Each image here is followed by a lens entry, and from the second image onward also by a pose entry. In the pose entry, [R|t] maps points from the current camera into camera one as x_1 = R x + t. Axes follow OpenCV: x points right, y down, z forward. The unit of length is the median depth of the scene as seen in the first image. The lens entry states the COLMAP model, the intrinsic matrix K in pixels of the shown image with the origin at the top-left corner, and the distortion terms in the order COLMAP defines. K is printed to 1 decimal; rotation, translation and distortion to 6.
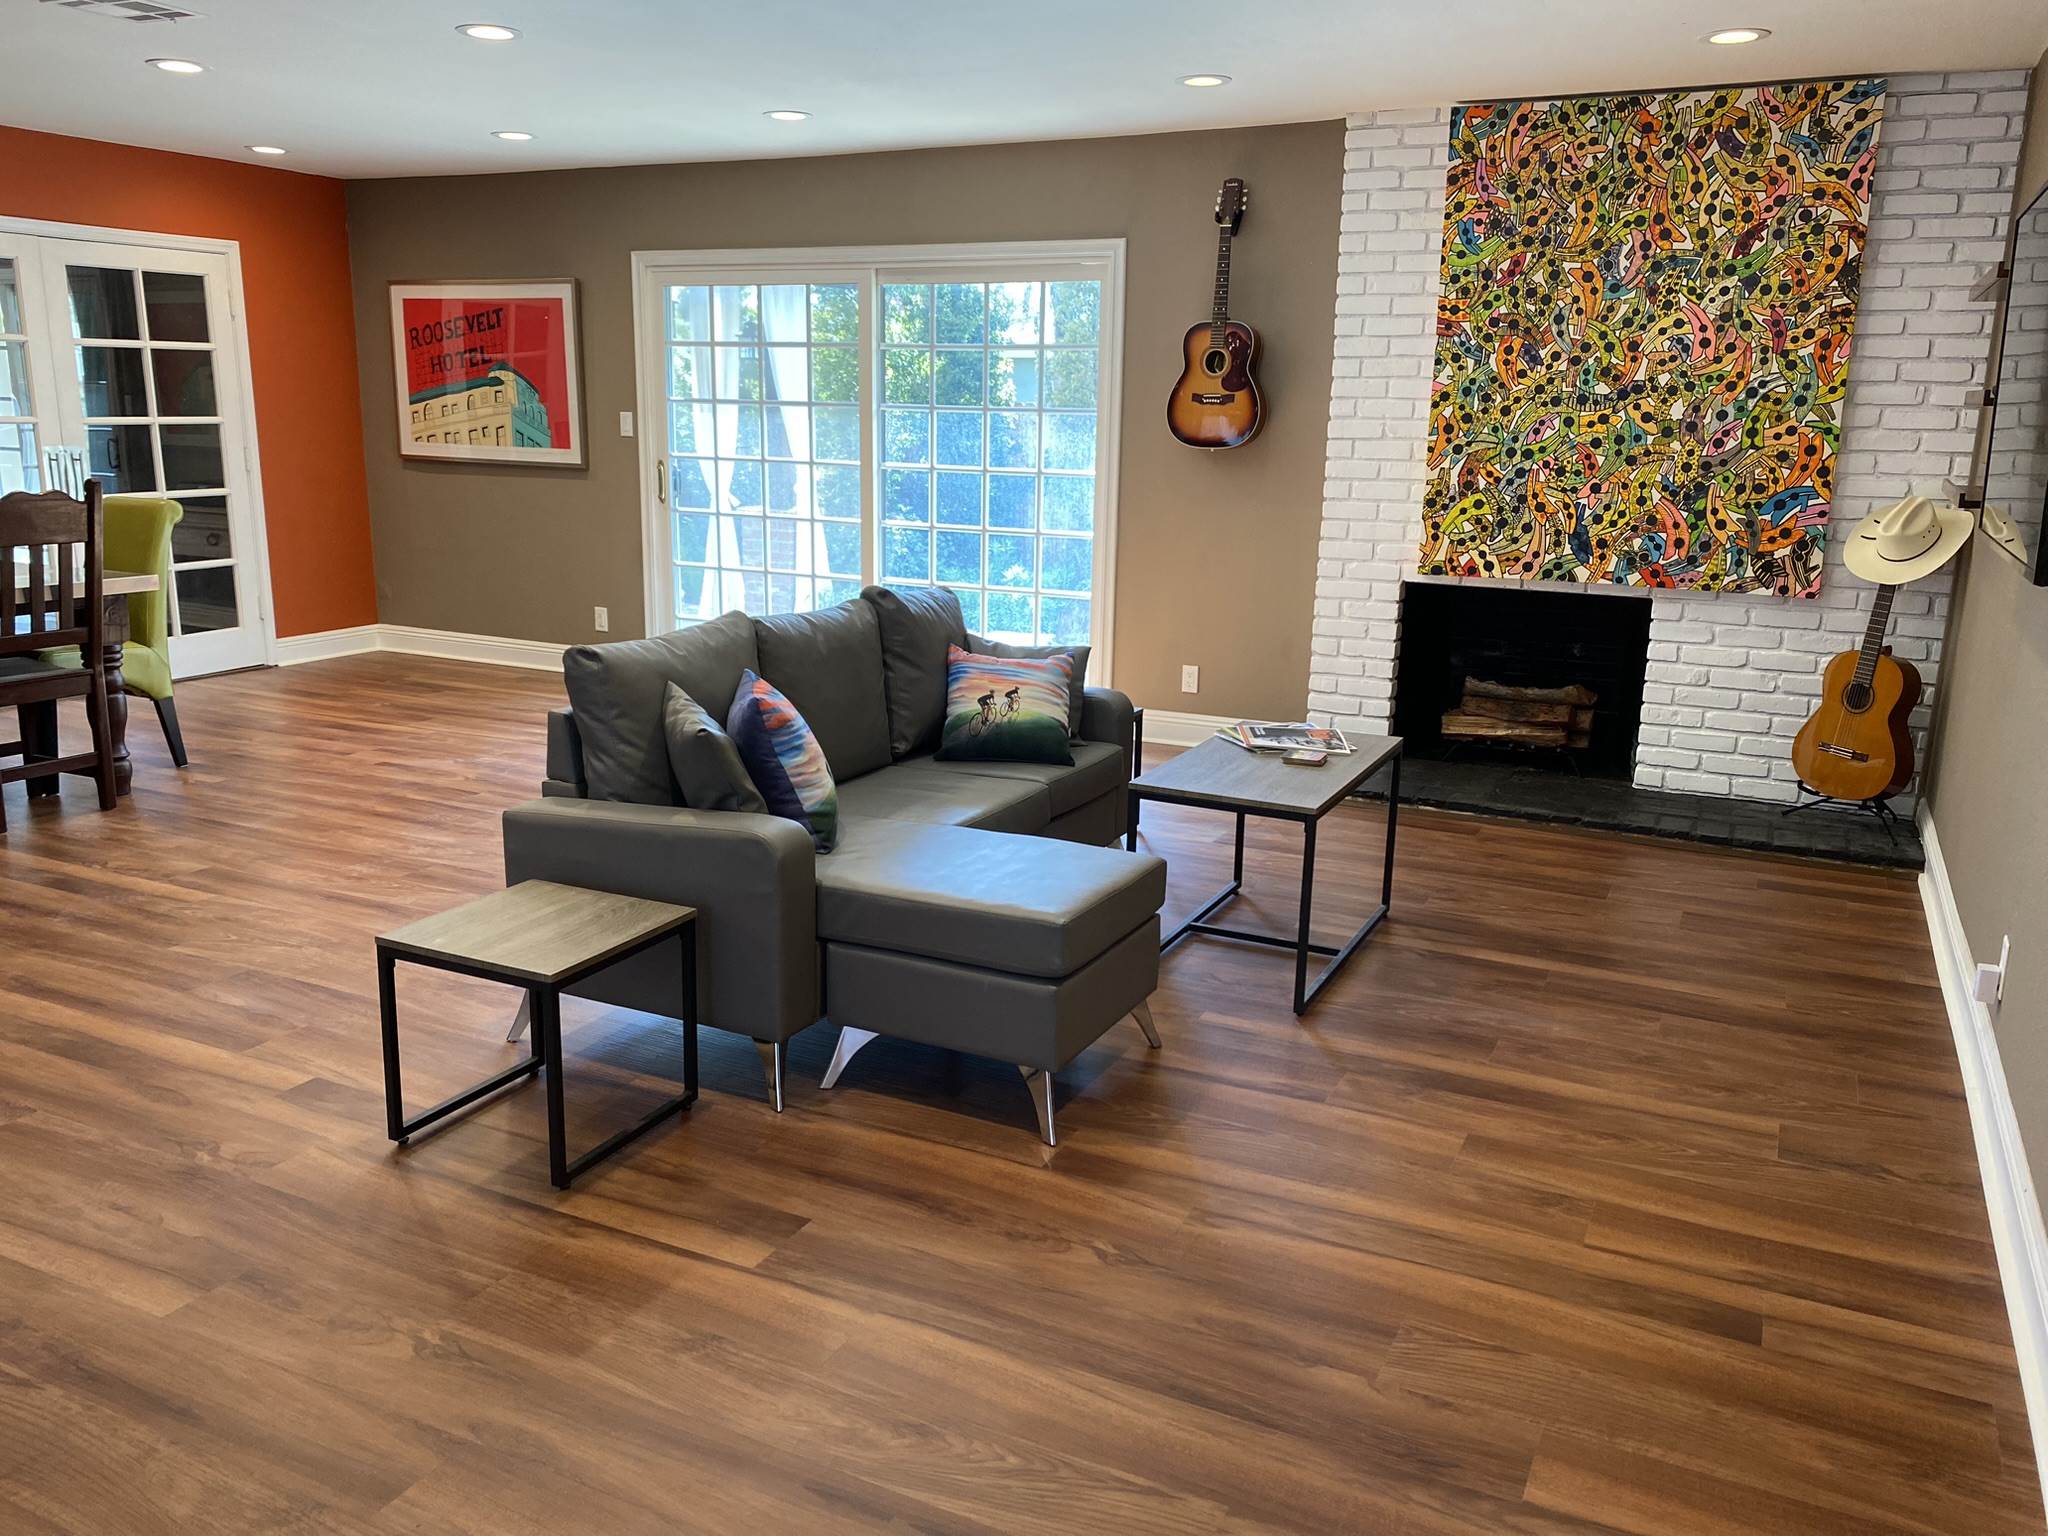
lens RADIAL K [[1542.3, 0, 1024.2], [0, 1542.3, 763.1], [0, 0, 1]] dist [0.031118, -0.040108]
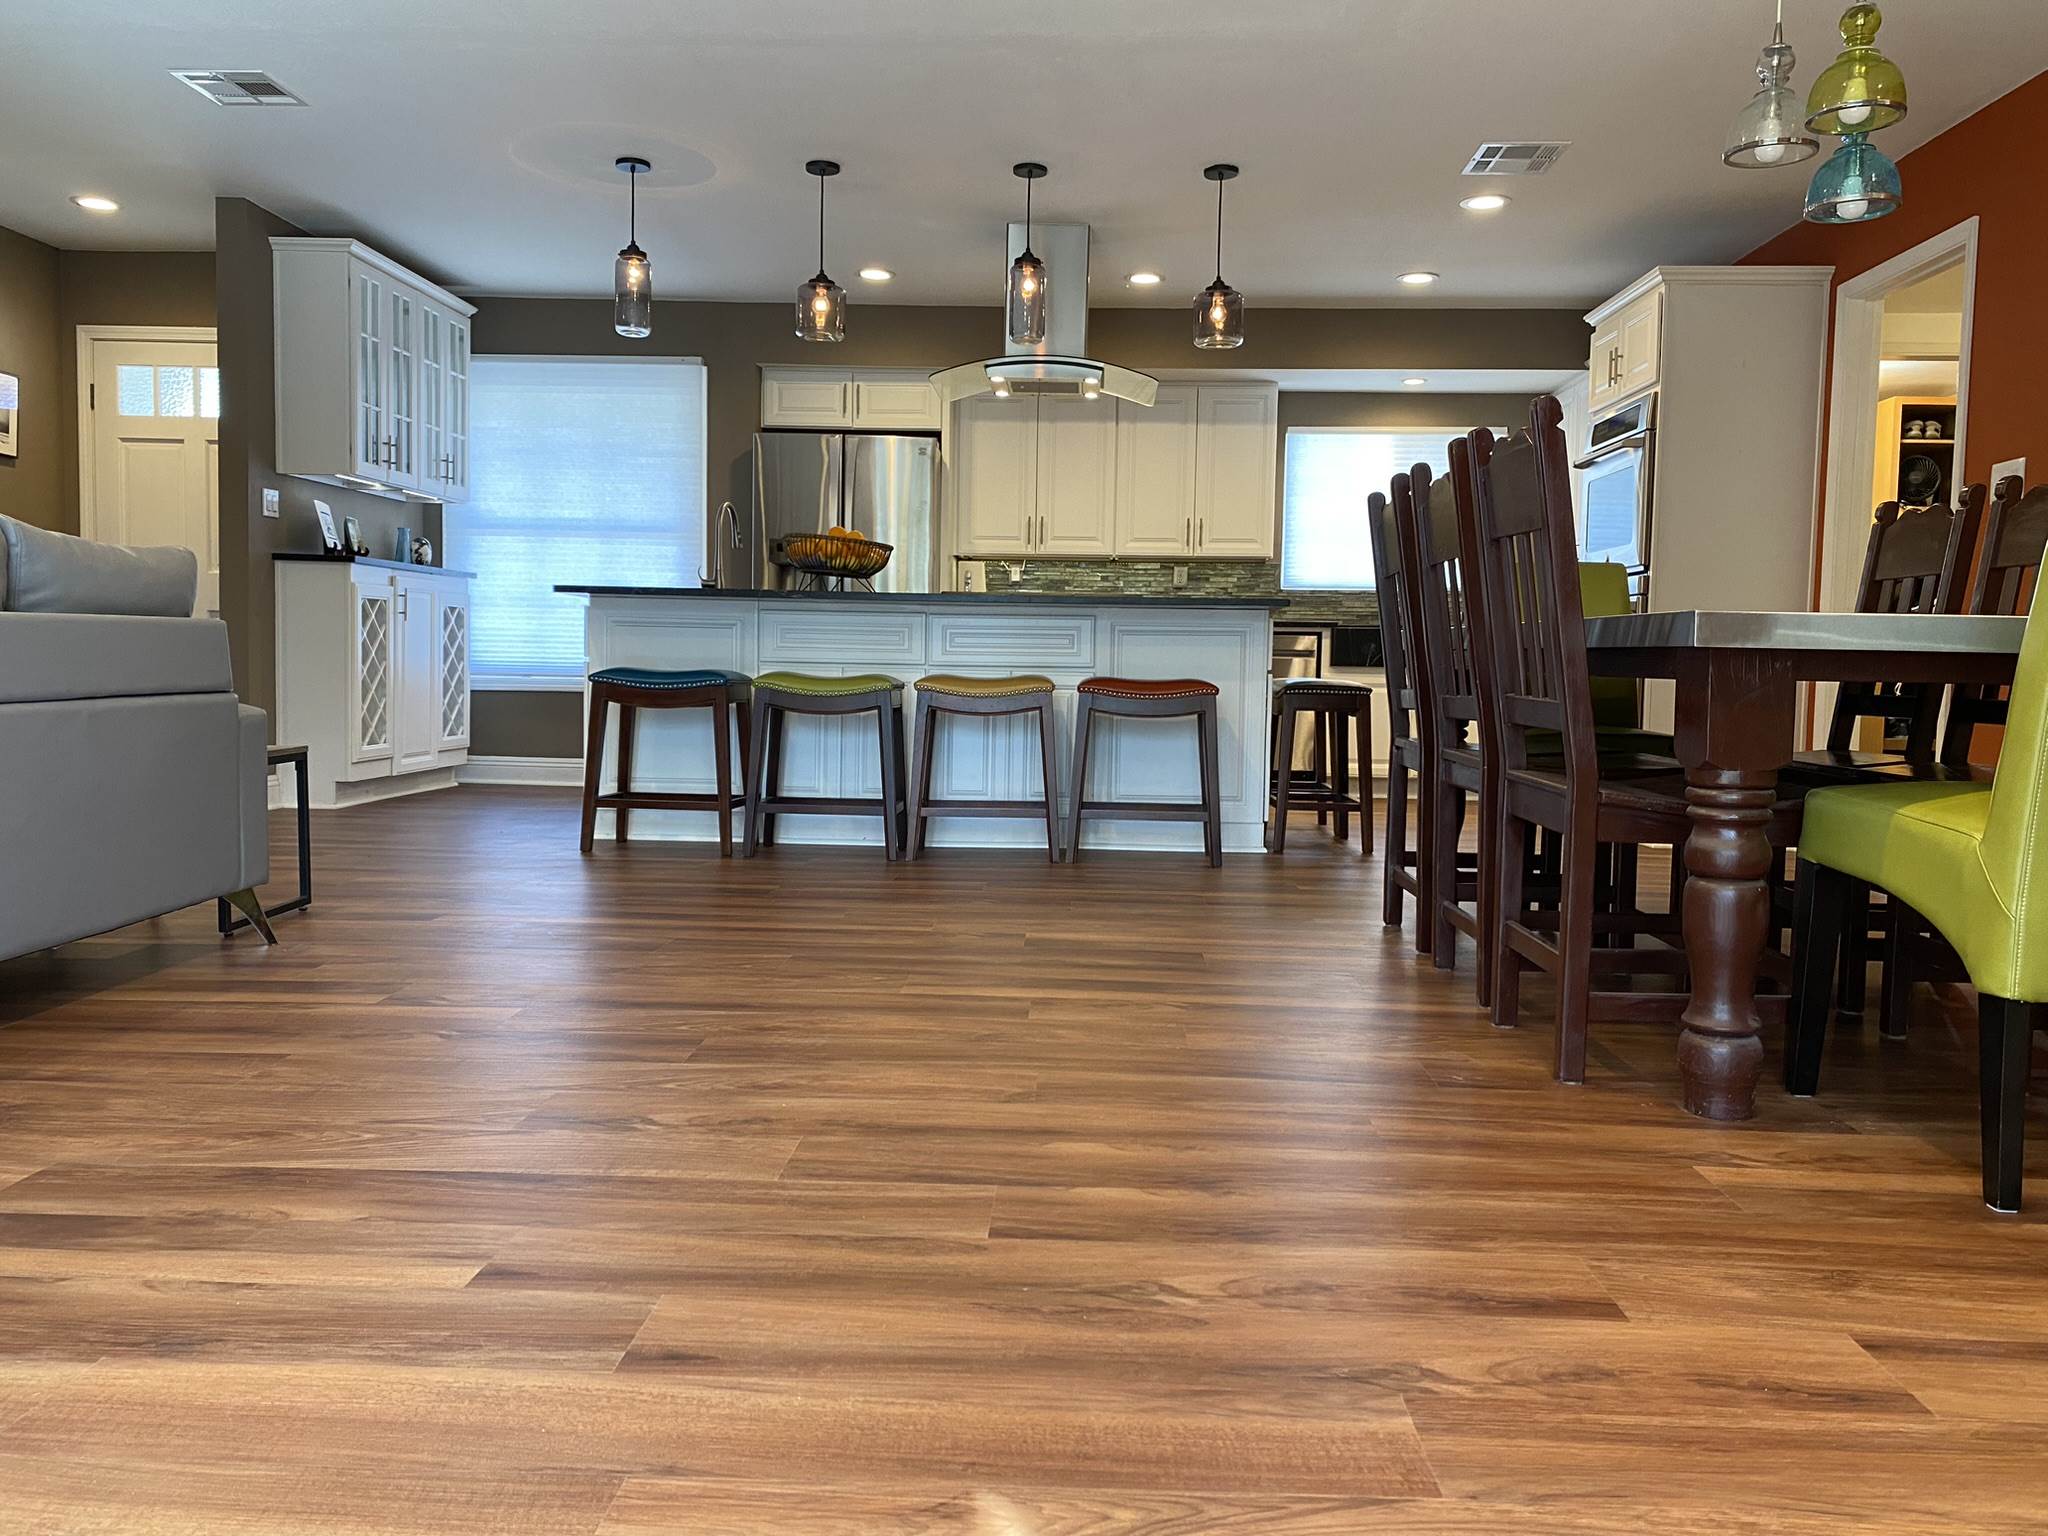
lens RADIAL K [[1542.3, 0, 1032.4], [0, 1542.3, 775.0], [0, 0, 1]] dist [0.031118, -0.040108]
pose [[-0.913796, -0.016141, -0.405853, -0.248890], [-0.135390, 0.954170, 0.266889, -0.176383], [0.382945, 0.298830, -0.874102, 1.382505]]
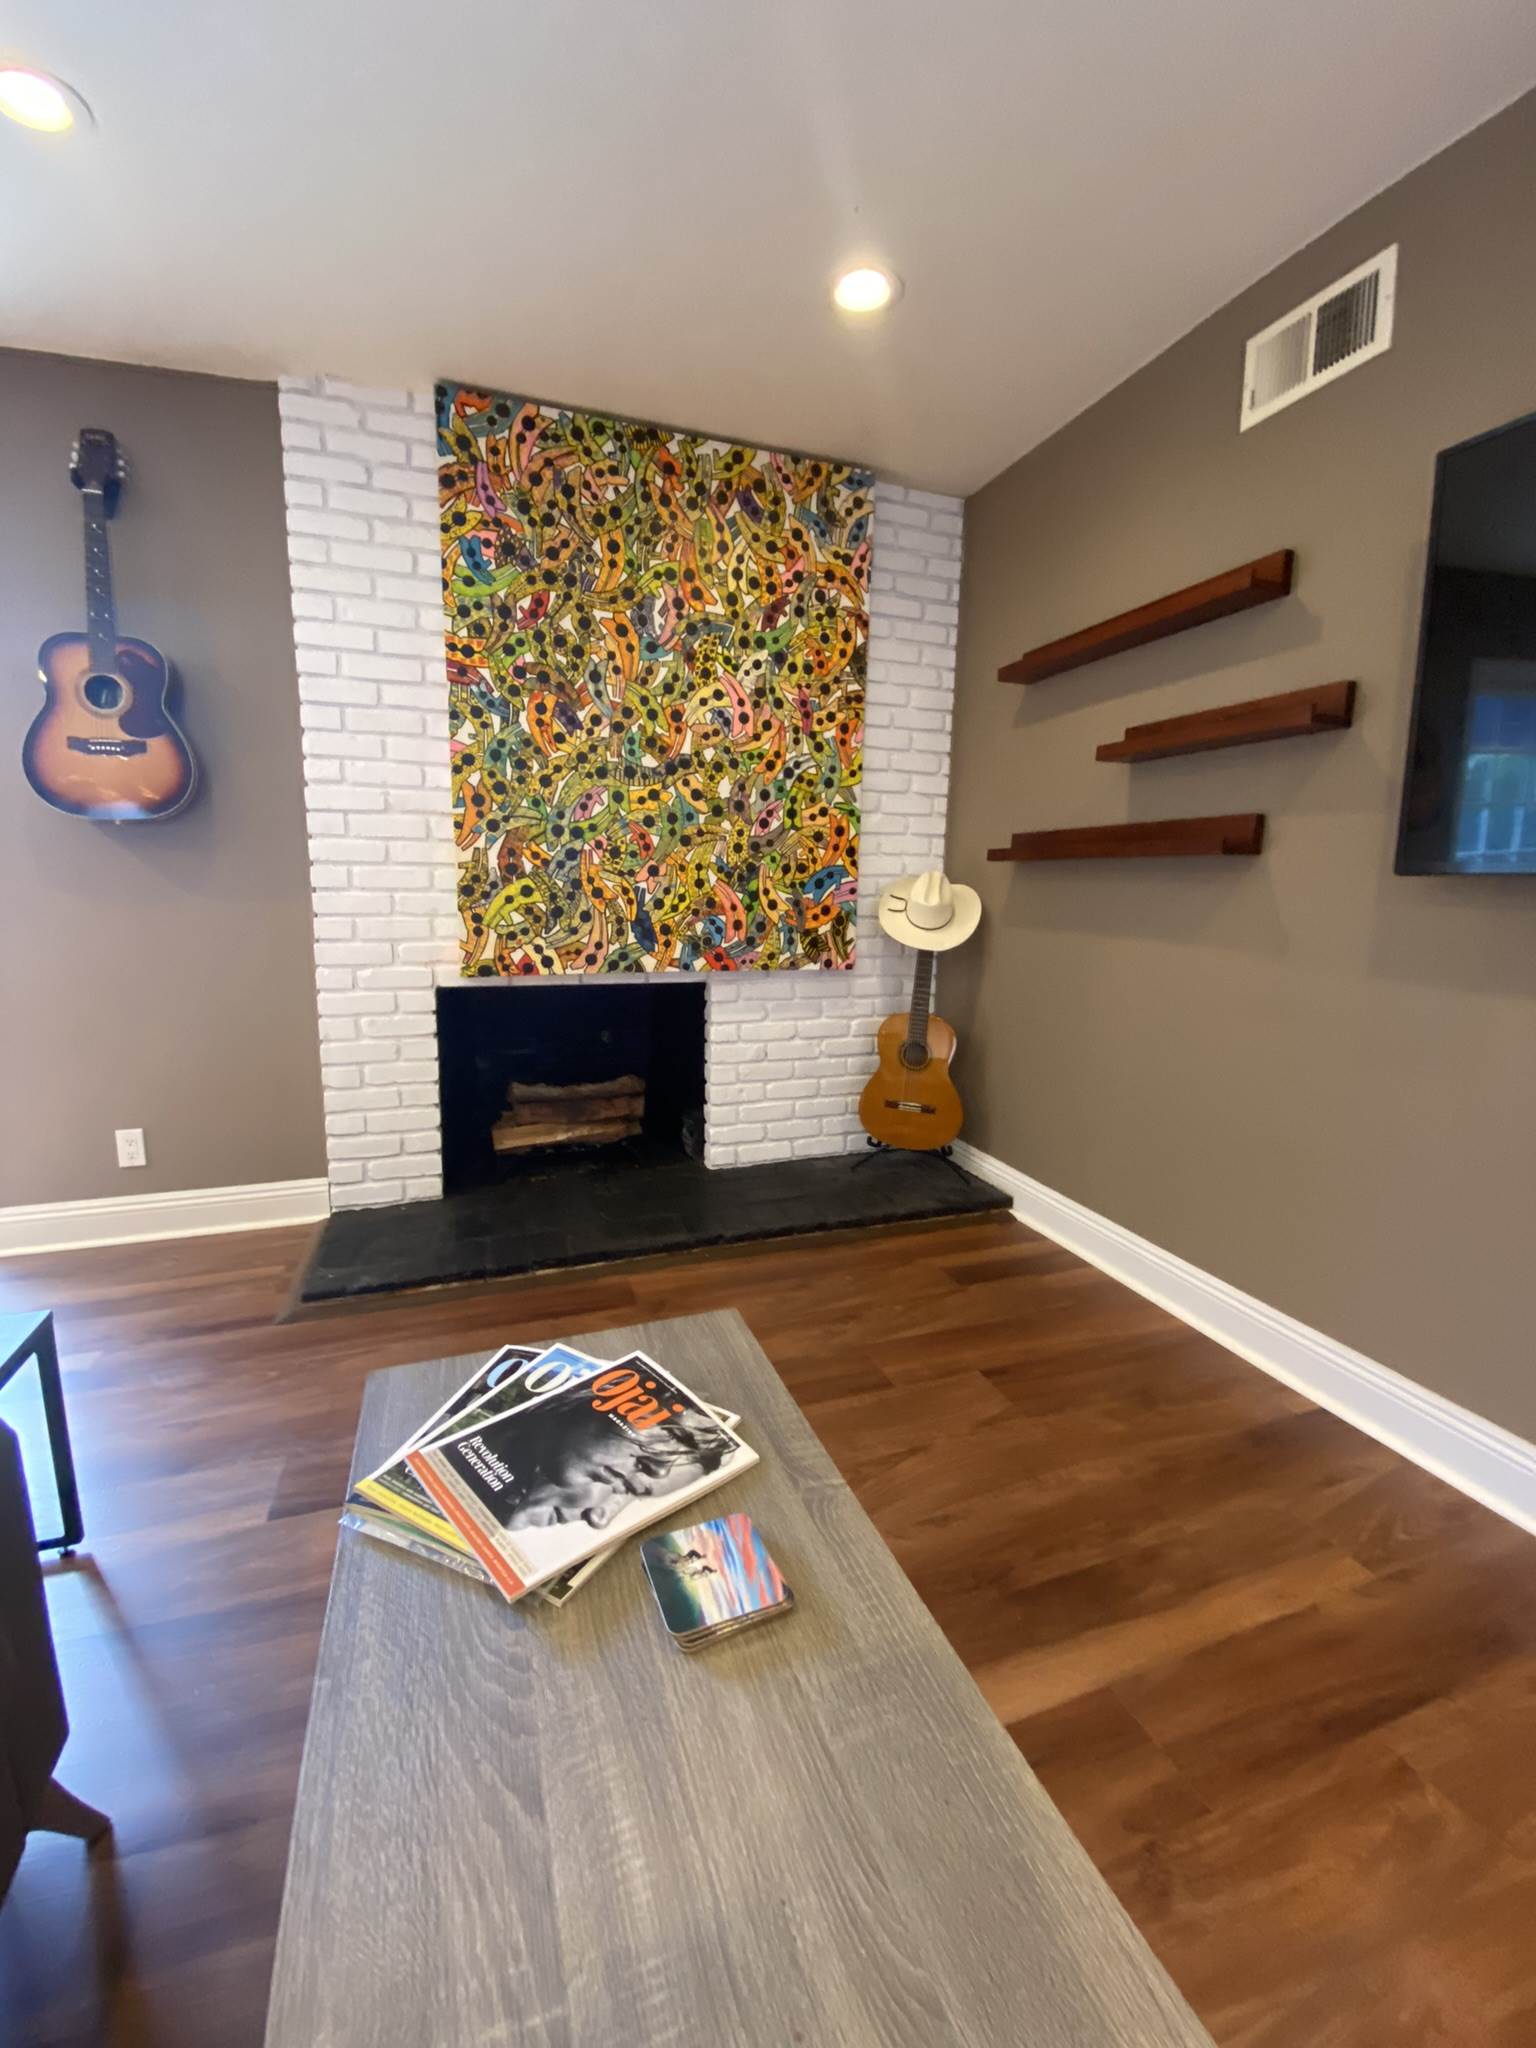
lens RADIAL K [[810.1, 0, 771.8], [0, 810.1, 1031.4], [0, 0, 1]] dist [-0.000414, -0.003639]
pose [[0.697722, -0.126439, 0.705122, 0.070437], [0.160675, 0.986844, 0.017968, -0.085174], [-0.698117, 0.100759, 0.708859, 0.660149]]
